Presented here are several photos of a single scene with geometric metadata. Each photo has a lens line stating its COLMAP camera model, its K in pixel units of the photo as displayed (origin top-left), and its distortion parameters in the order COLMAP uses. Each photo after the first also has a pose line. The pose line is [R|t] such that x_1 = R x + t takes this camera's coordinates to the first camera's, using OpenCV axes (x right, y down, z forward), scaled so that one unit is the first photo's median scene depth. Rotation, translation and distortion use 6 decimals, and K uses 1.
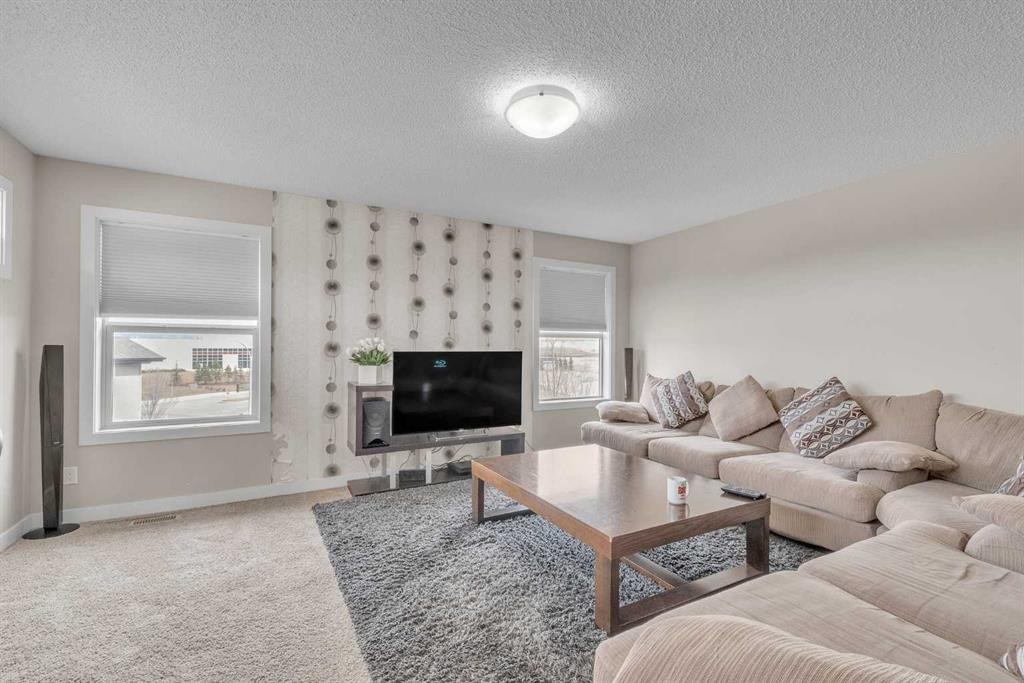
lens RADIAL K [[455.2, 0, 513.1], [0, 455.2, 346.5], [0, 0, 1]] dist [0.001787, 0.000148]
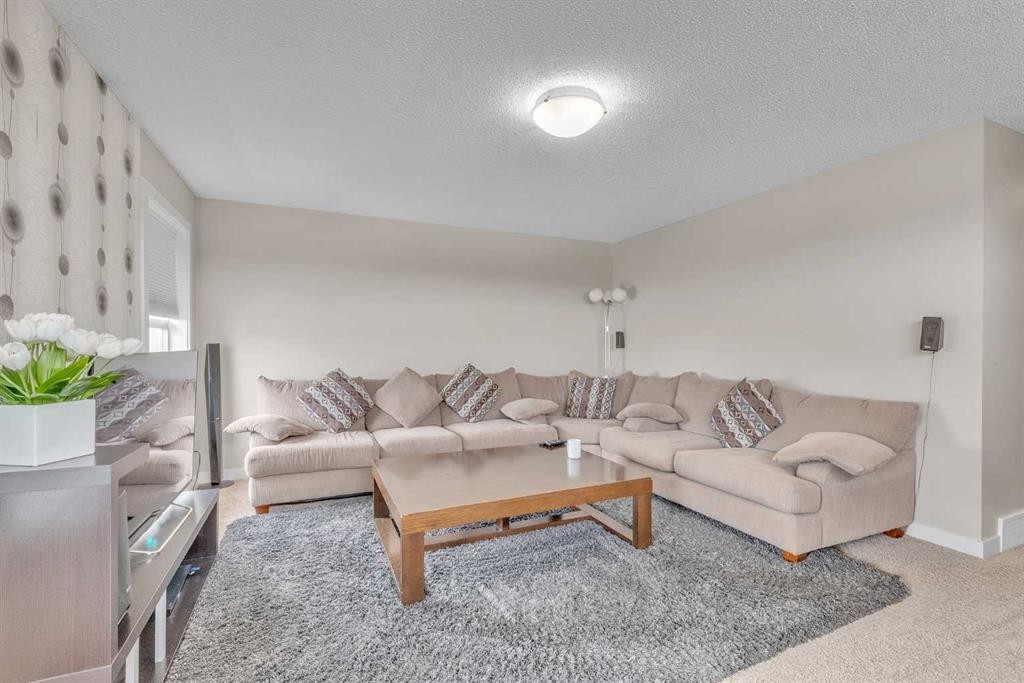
lens RADIAL K [[455.2, 0, 513.1], [0, 455.2, 346.5], [0, 0, 1]] dist [0.001787, 0.000148]
pose [[0.092155, -0.020122, 0.995541, -0.614708], [-0.002741, 0.999787, 0.020462, -0.012836], [-0.995741, -0.004614, 0.092080, 0.660104]]
